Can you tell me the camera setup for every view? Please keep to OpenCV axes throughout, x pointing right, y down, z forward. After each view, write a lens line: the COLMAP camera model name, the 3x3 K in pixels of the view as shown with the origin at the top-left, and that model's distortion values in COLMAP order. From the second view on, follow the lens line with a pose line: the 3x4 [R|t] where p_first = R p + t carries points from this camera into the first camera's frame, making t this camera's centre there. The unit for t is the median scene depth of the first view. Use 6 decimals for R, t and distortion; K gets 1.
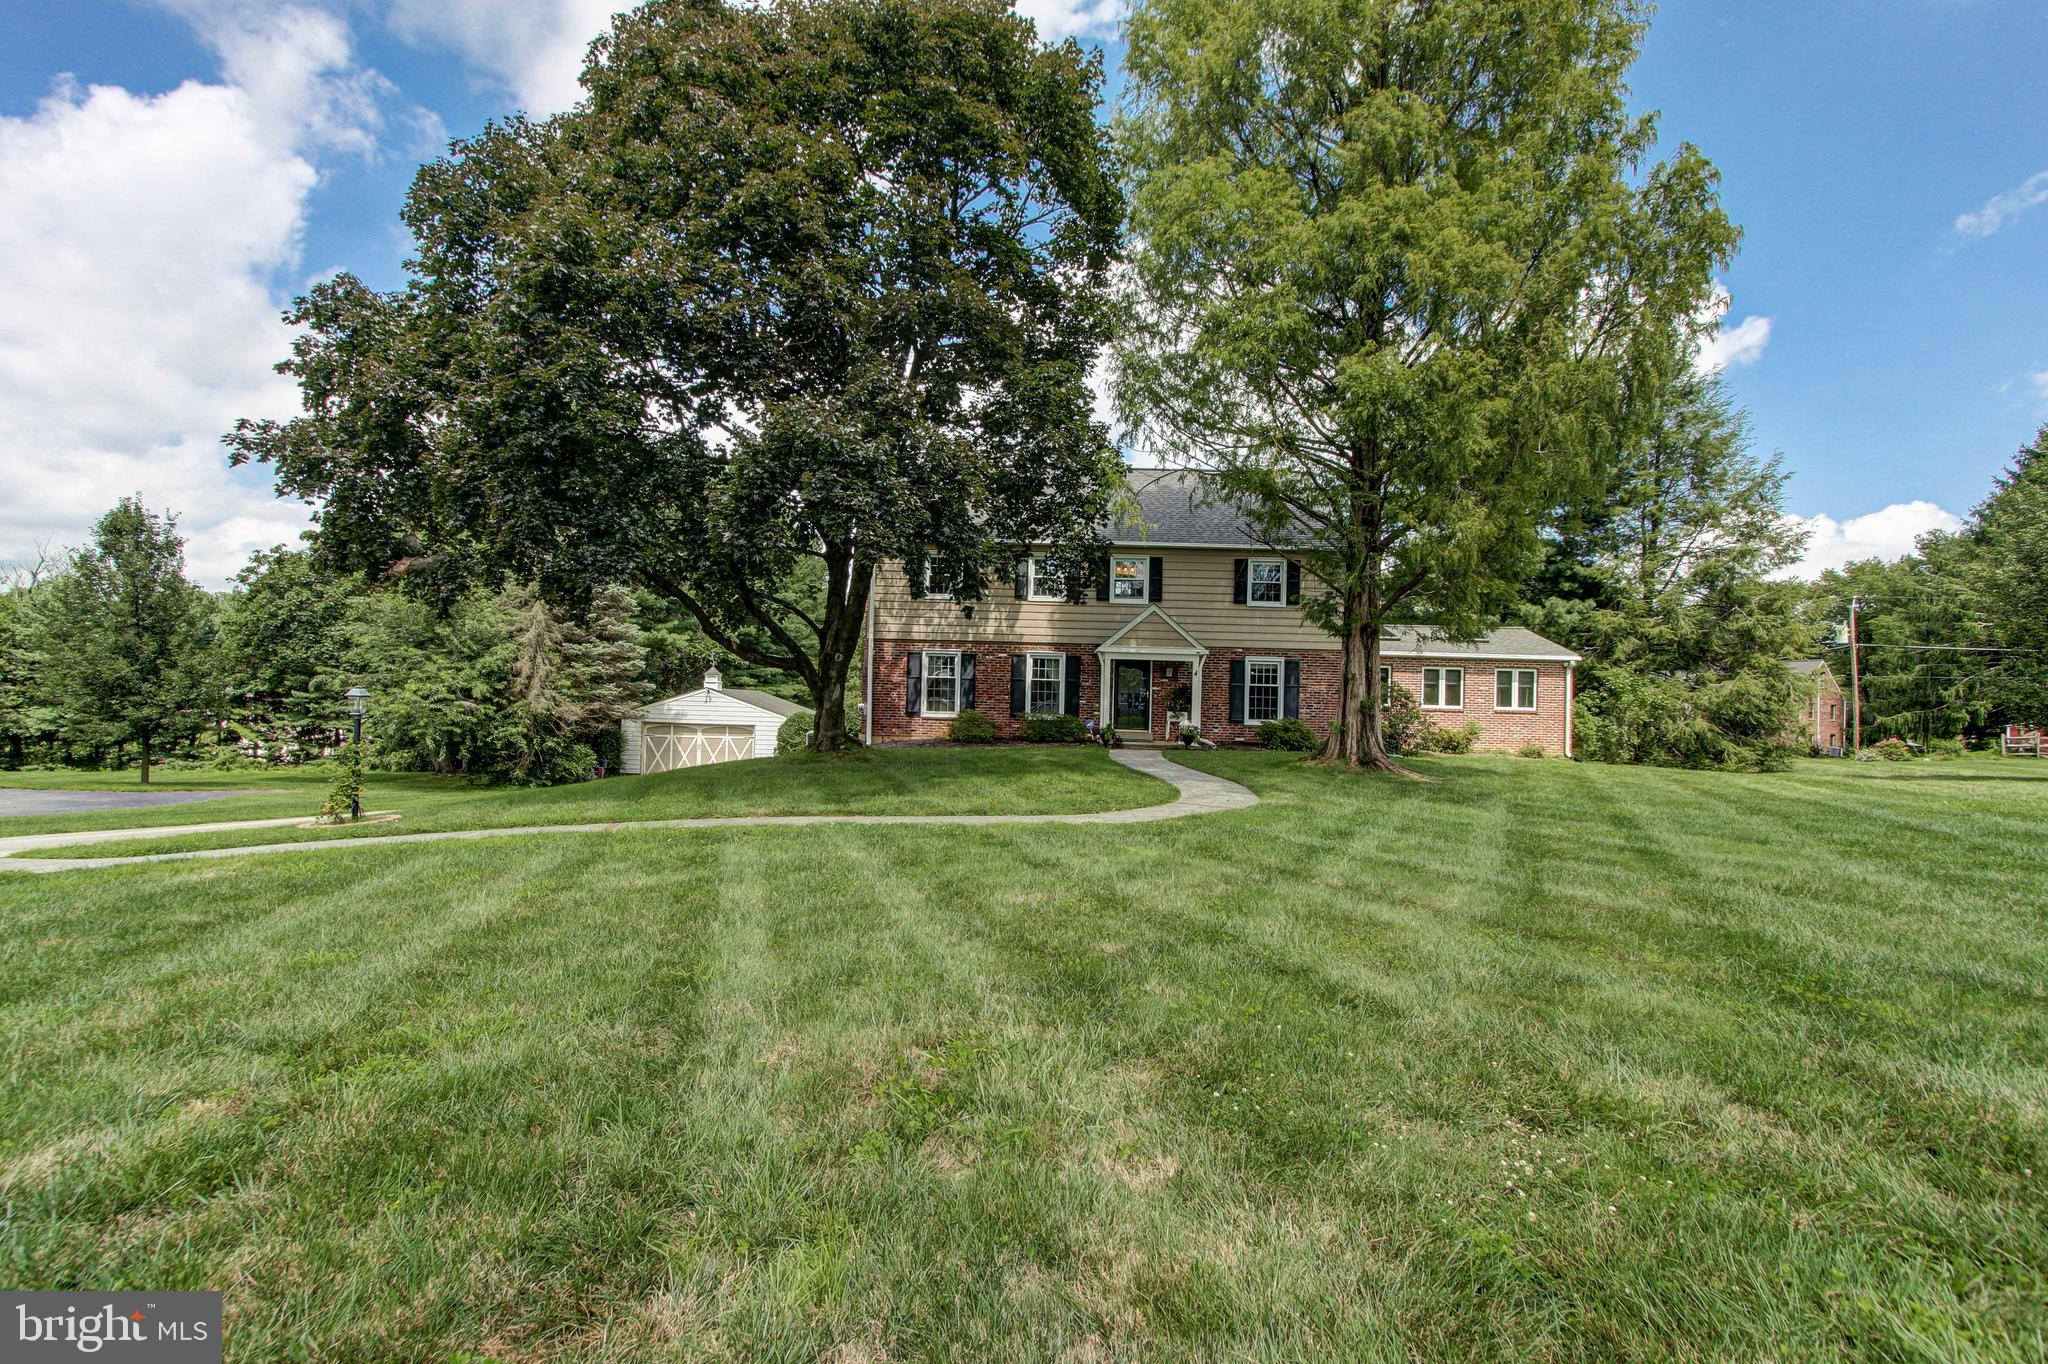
lens RADIAL K [[942.3, 0, 1024.3], [0, 942.3, 693.1], [0, 0, 1]] dist [0.009188, -0.000997]
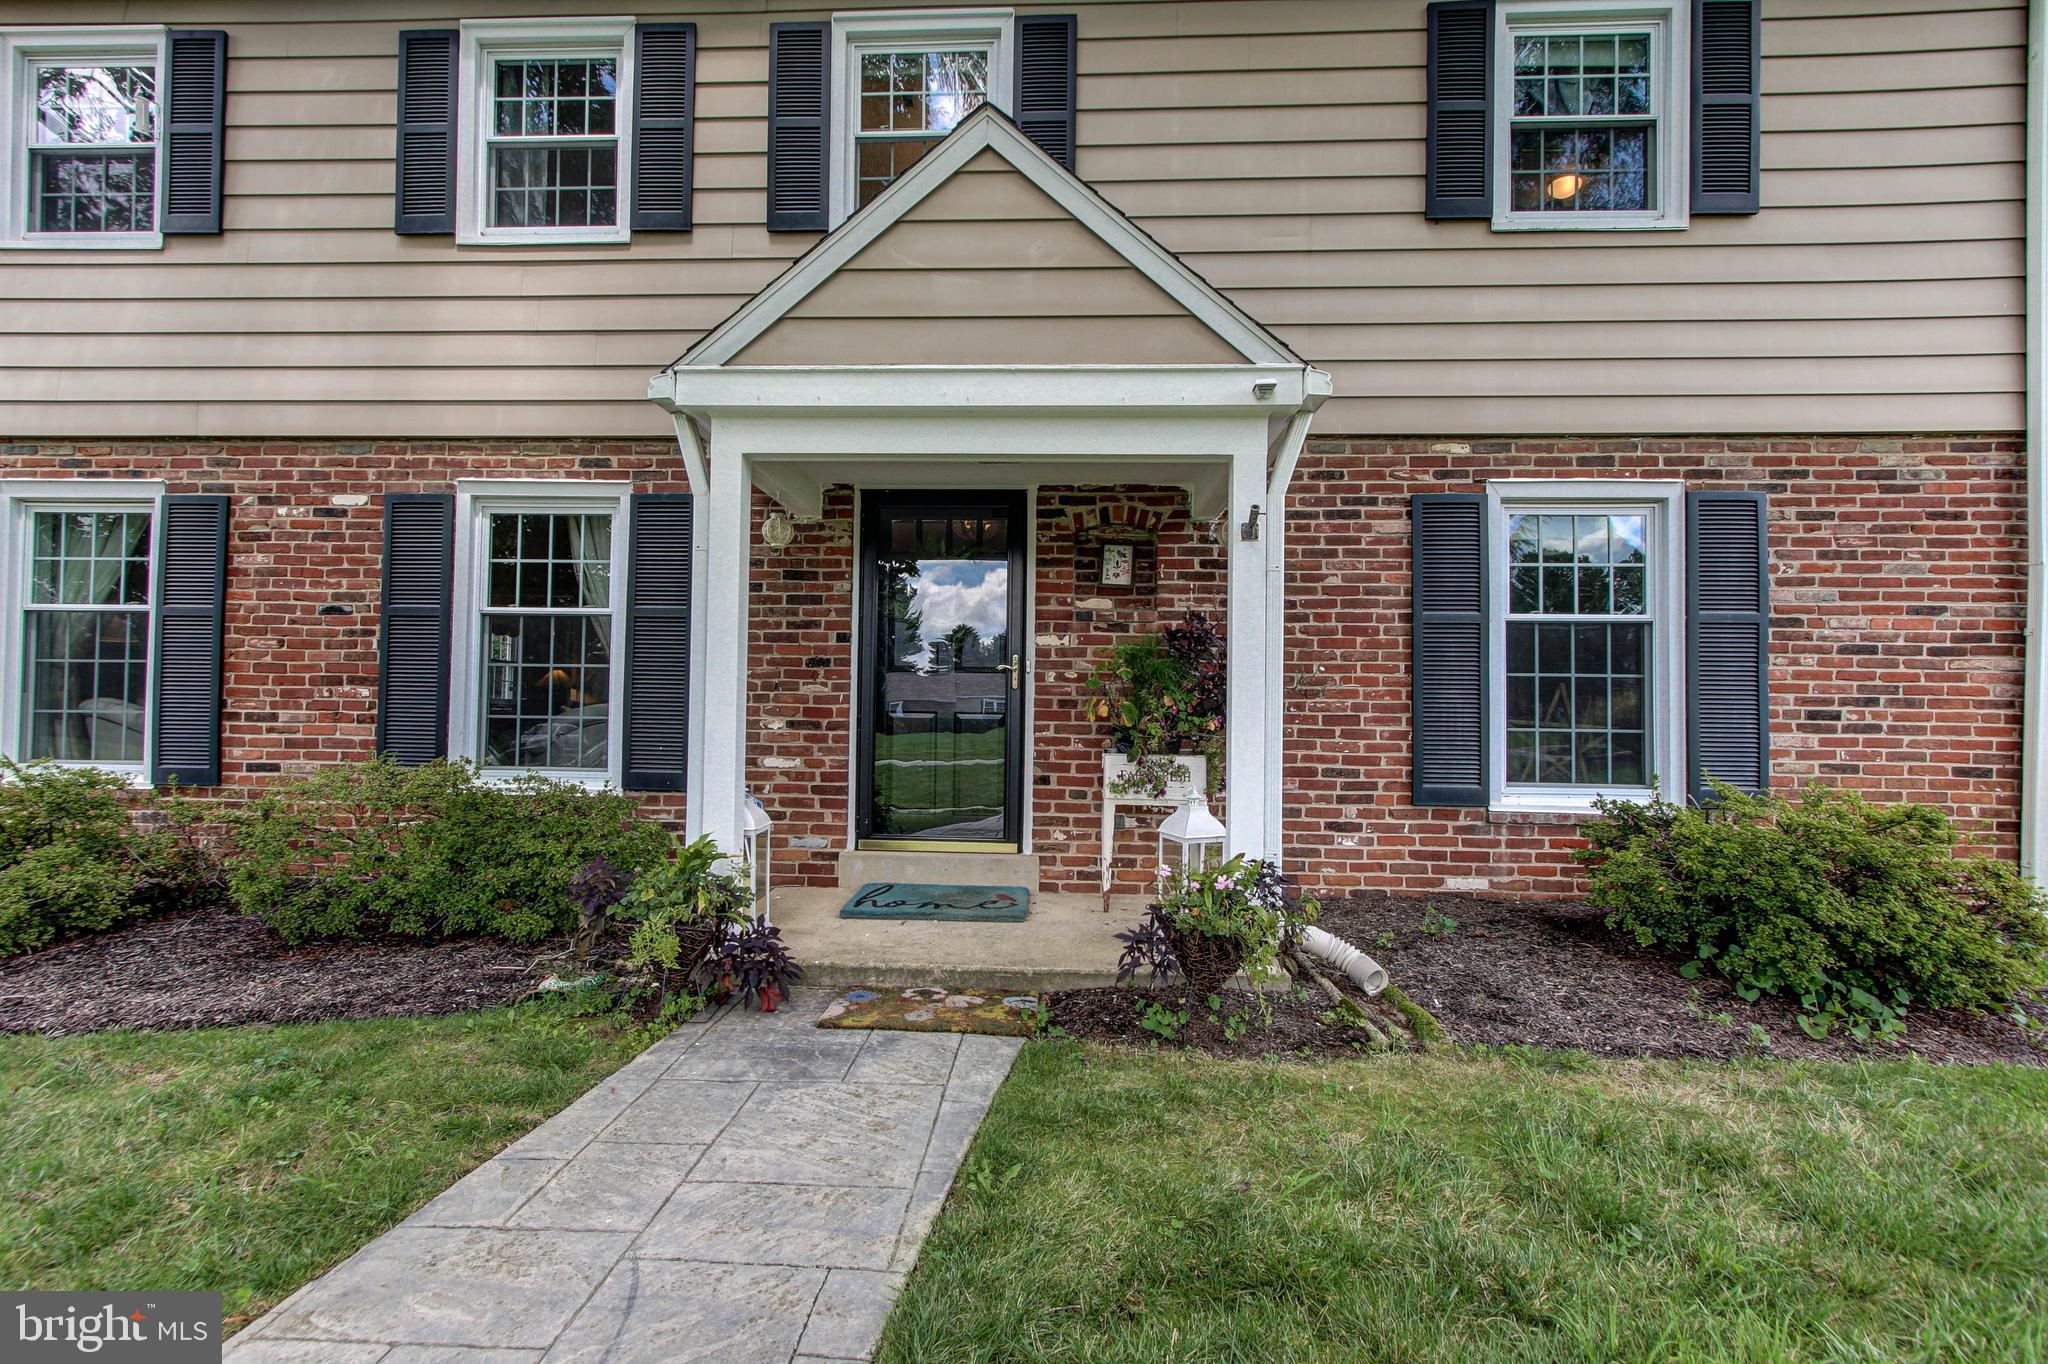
lens RADIAL K [[942.3, 0, 1014.8], [0, 942.3, 694.6], [0, 0, 1]] dist [0.009188, -0.000997]
pose [[0.999040, -0.012802, -0.041905, 0.138776], [0.012114, 0.999788, -0.016634, 0.010164], [0.042109, 0.016111, 0.998983, 0.786511]]
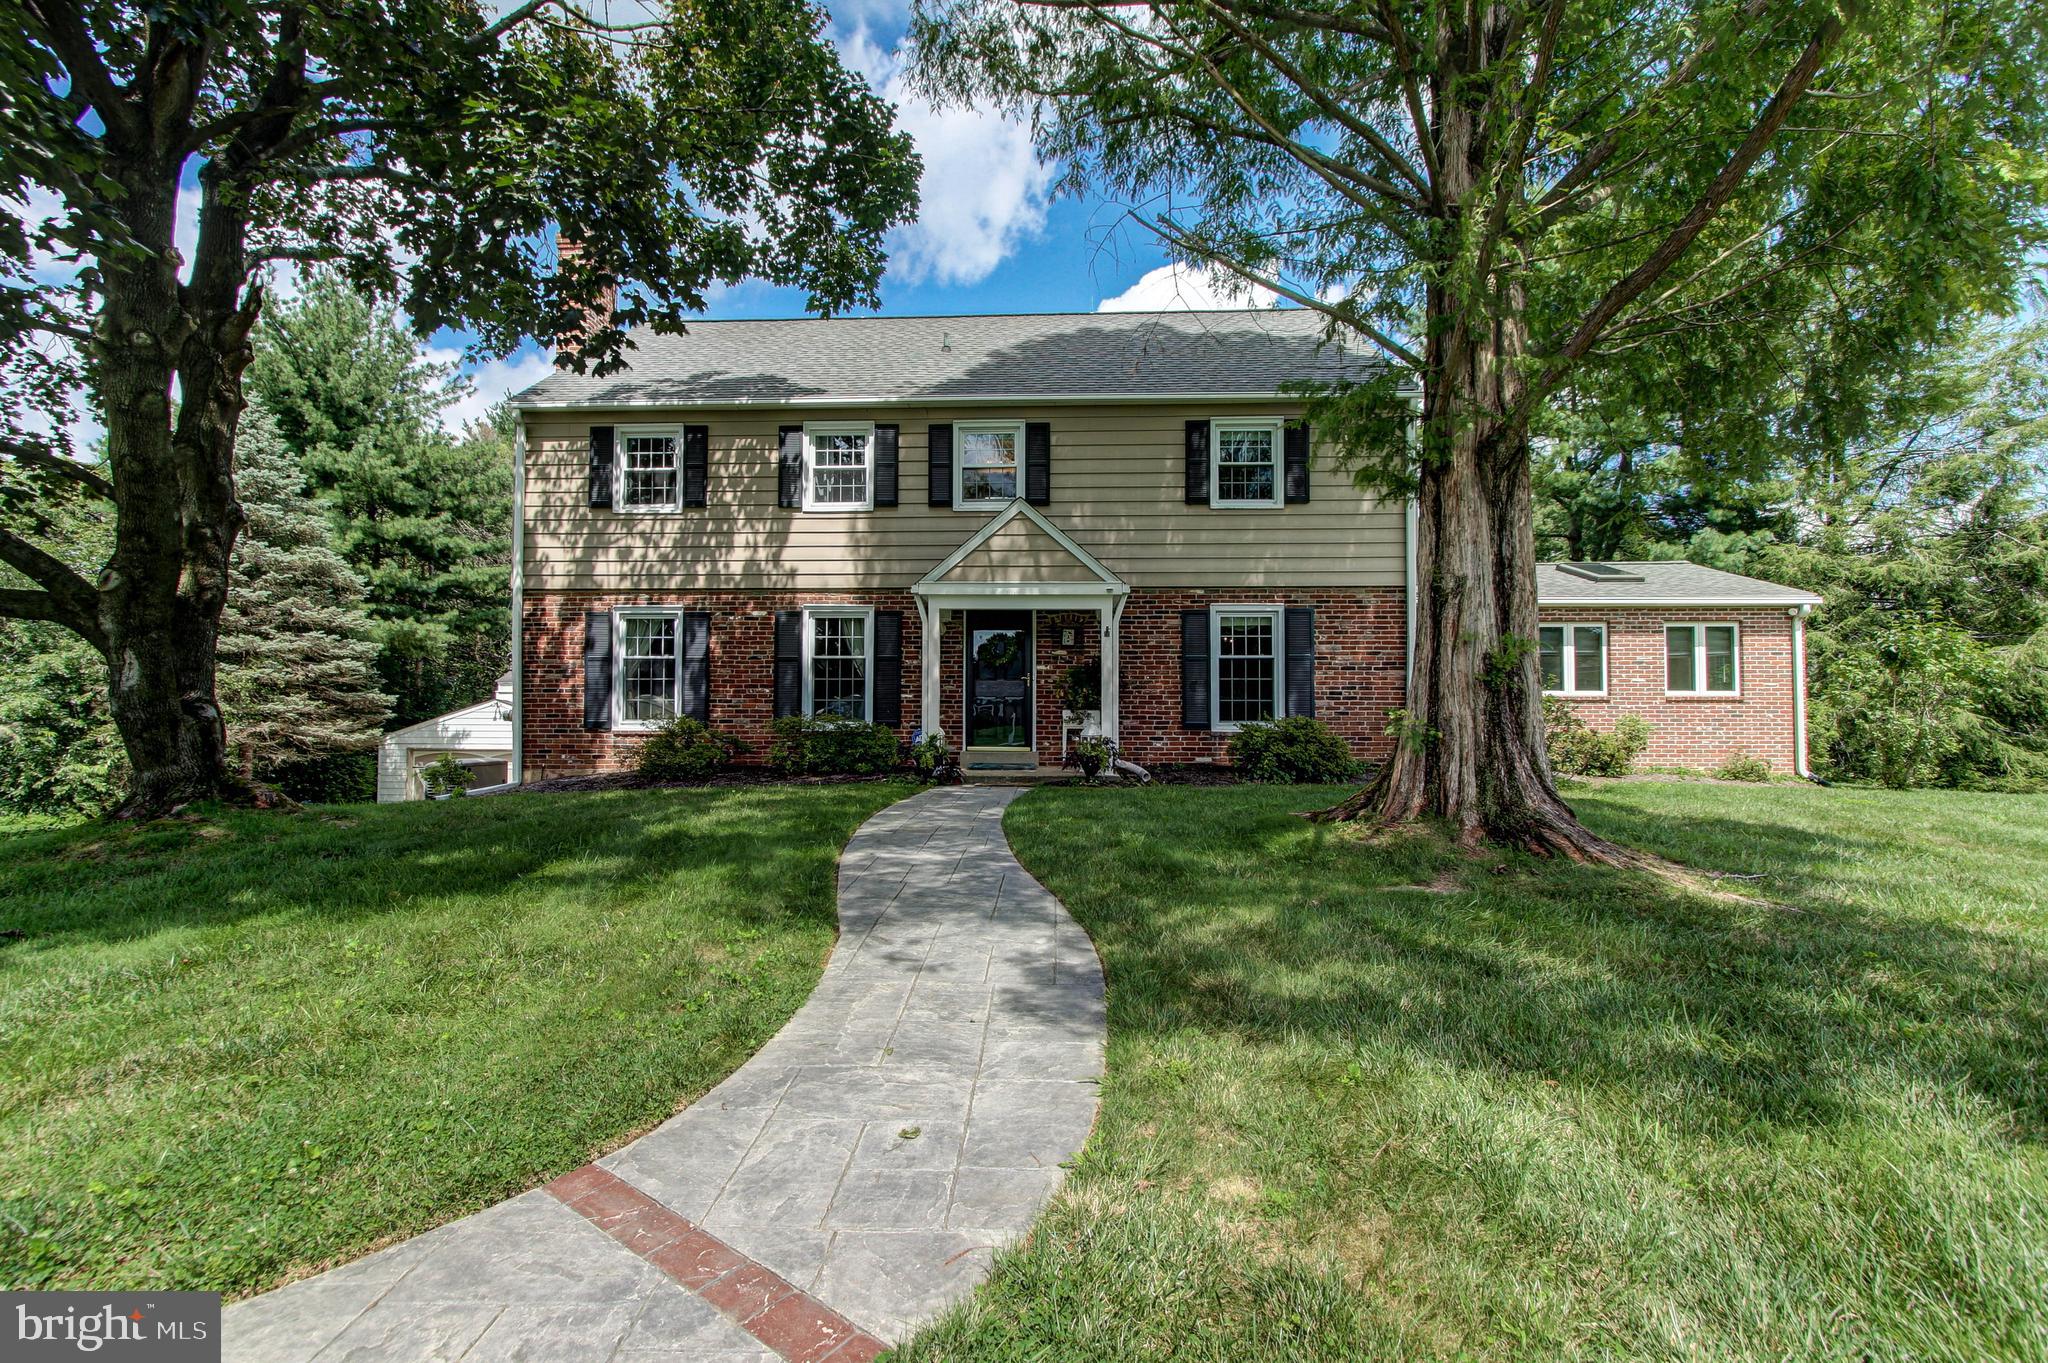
lens RADIAL K [[942.3, 0, 1020.0], [0, 942.3, 691.6], [0, 0, 1]] dist [0.009188, -0.000997]
pose [[0.999401, -0.023042, -0.025821, 0.139085], [0.022564, 0.999572, -0.018629, 0.018171], [0.026239, 0.018035, 0.999493, 0.463749]]
